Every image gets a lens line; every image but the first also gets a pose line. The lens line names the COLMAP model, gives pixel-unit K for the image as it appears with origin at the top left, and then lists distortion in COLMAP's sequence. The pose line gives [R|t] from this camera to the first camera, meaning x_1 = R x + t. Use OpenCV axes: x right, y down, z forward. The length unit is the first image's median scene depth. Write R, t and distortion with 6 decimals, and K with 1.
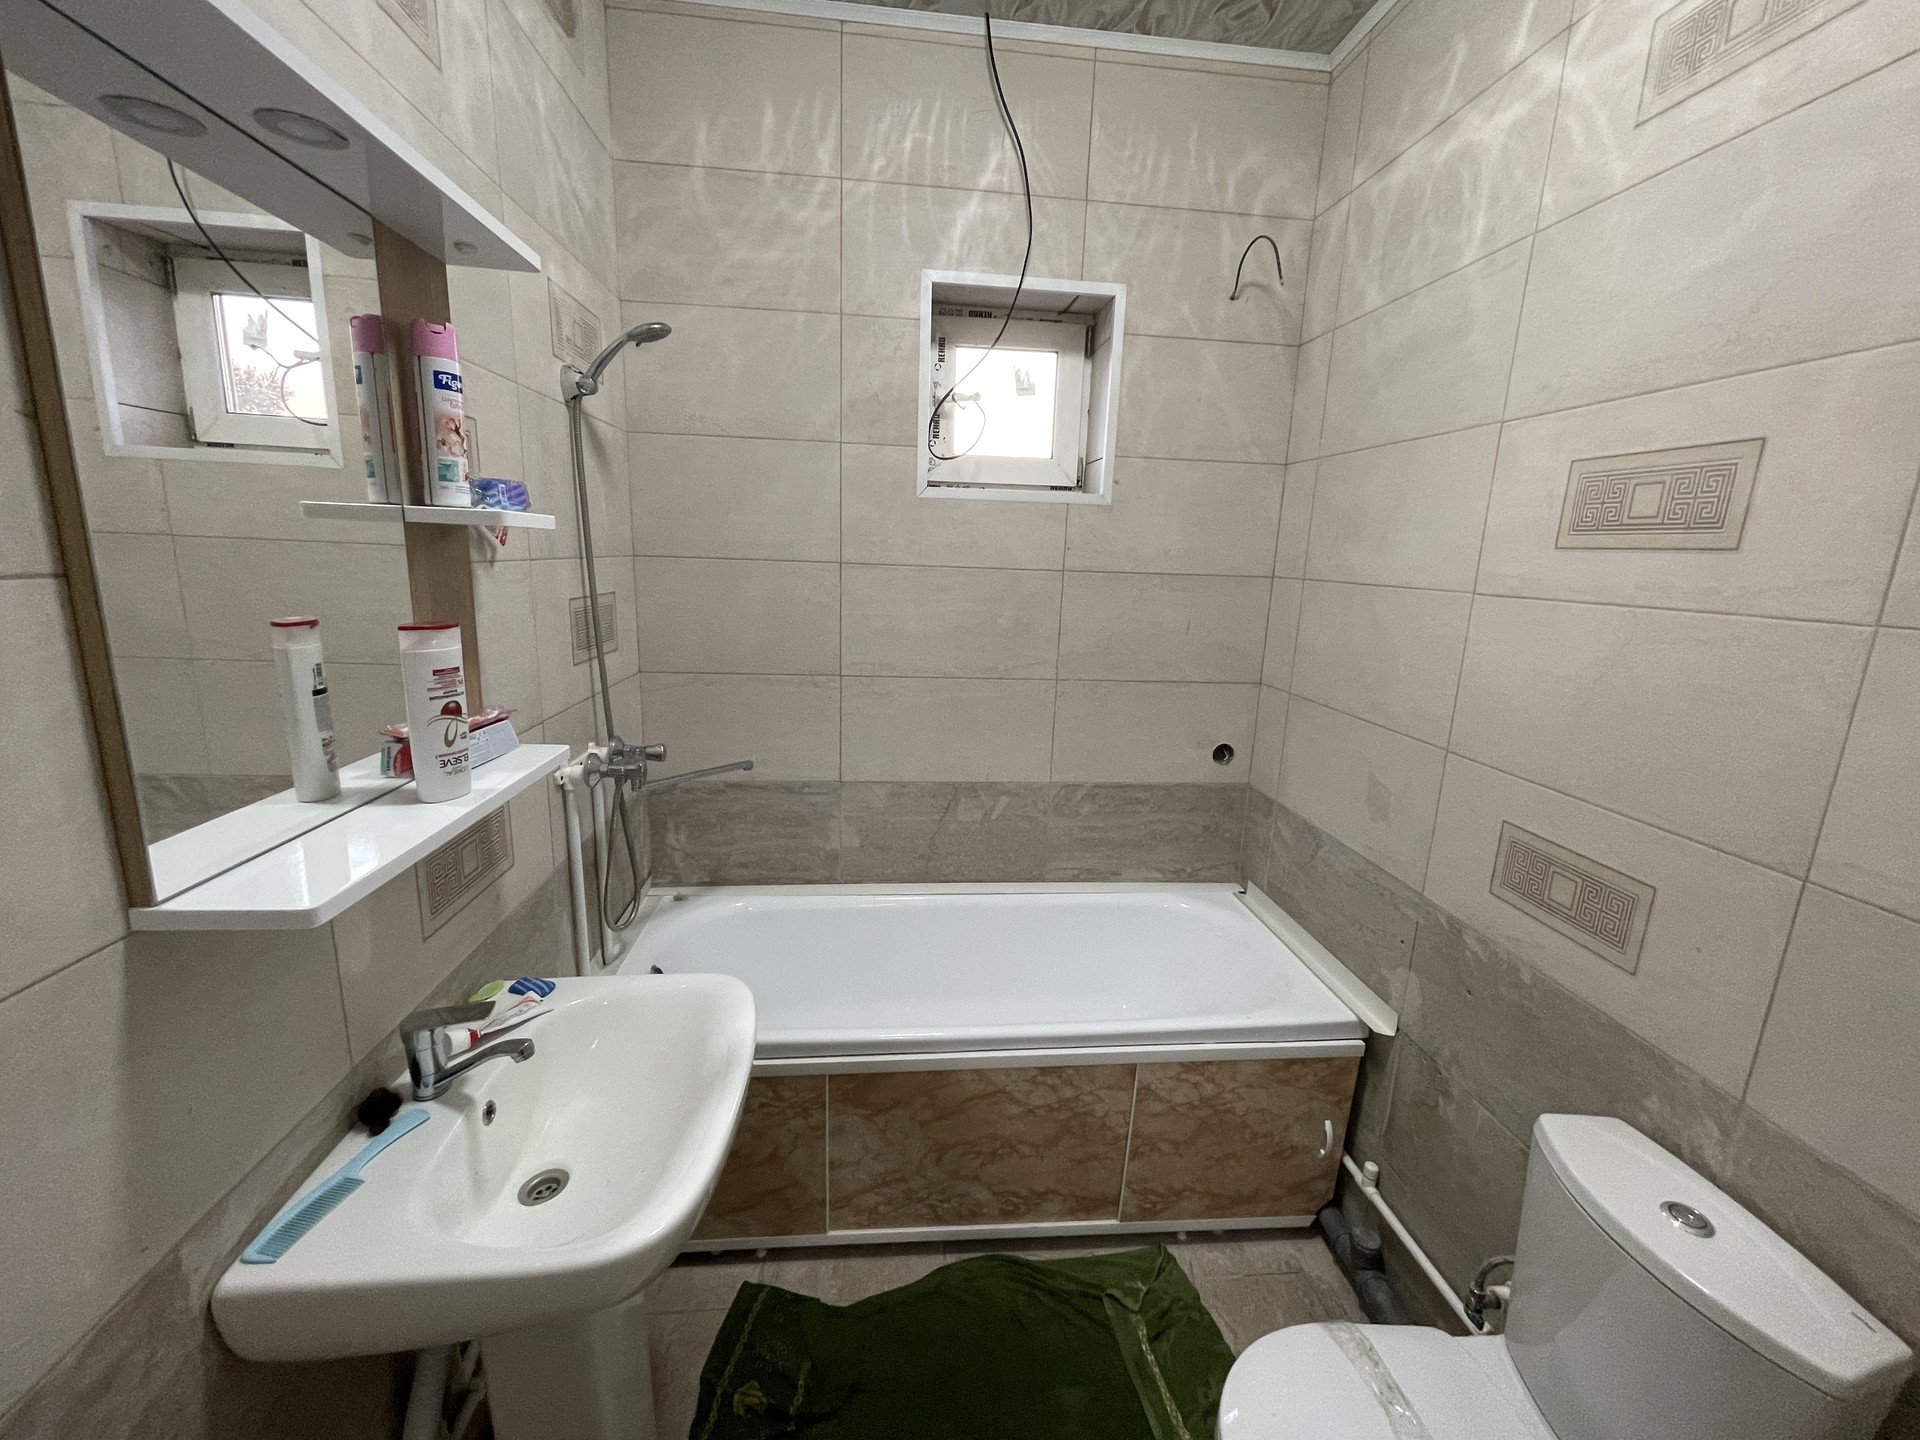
lens RADIAL K [[776.7, 0, 960.0], [0, 776.7, 720.0], [0, 0, 1]] dist [0.000357, -0.000367]
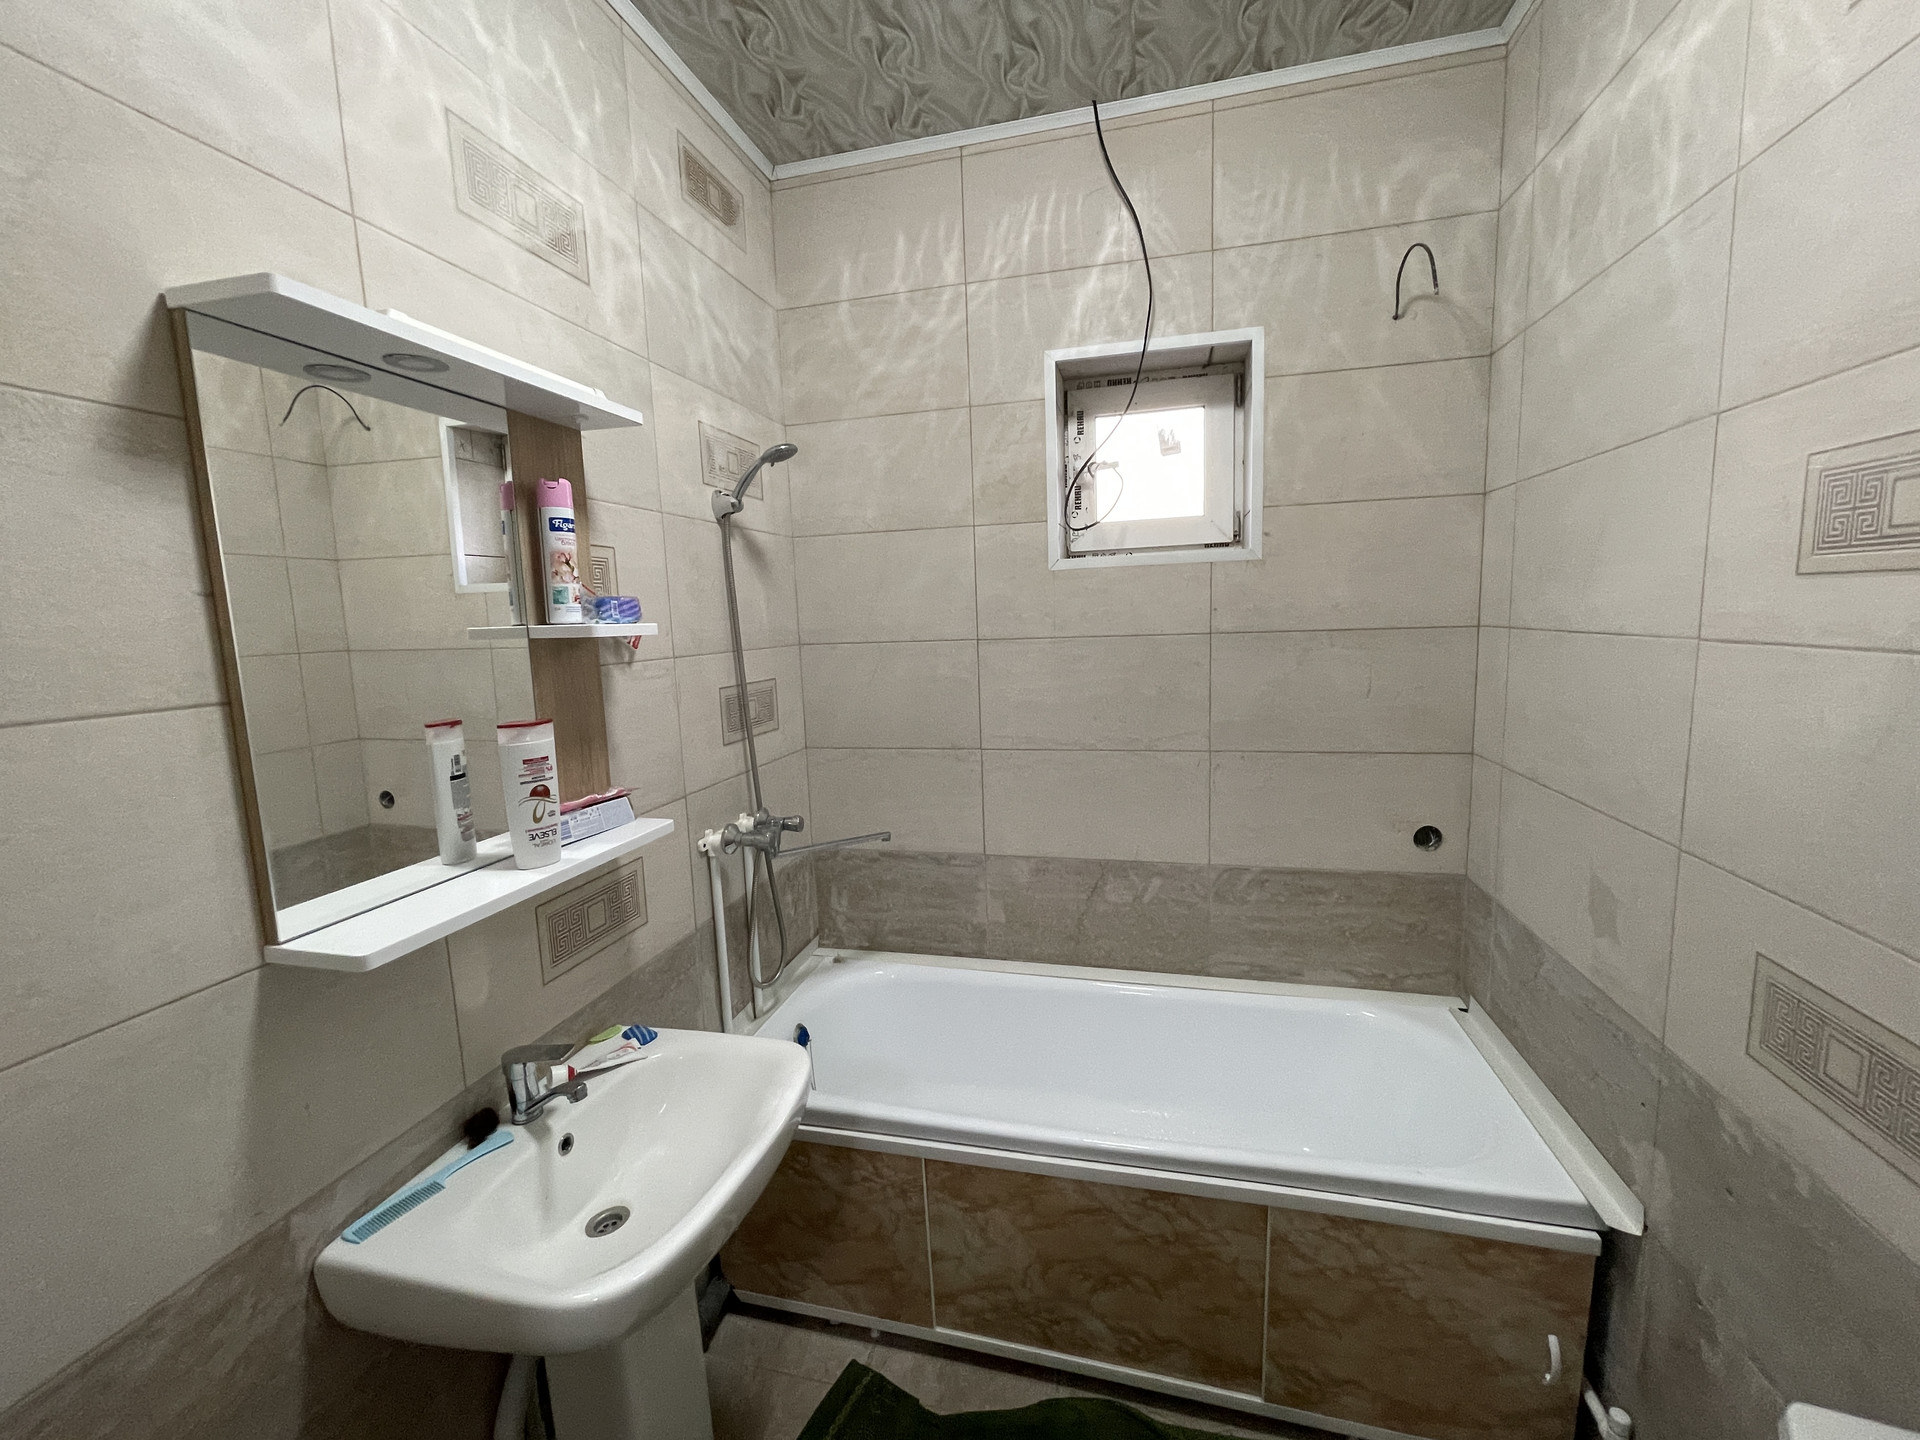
lens RADIAL K [[776.6, 0, 962.0], [0, 776.6, 720.4], [0, 0, 1]] dist [0.000765, -0.000073]
pose [[0.939419, -0.021569, -0.342092, 0.204343], [-0.005663, 0.996905, -0.078406, -0.018132], [0.342724, 0.075593, 0.936390, 0.048429]]
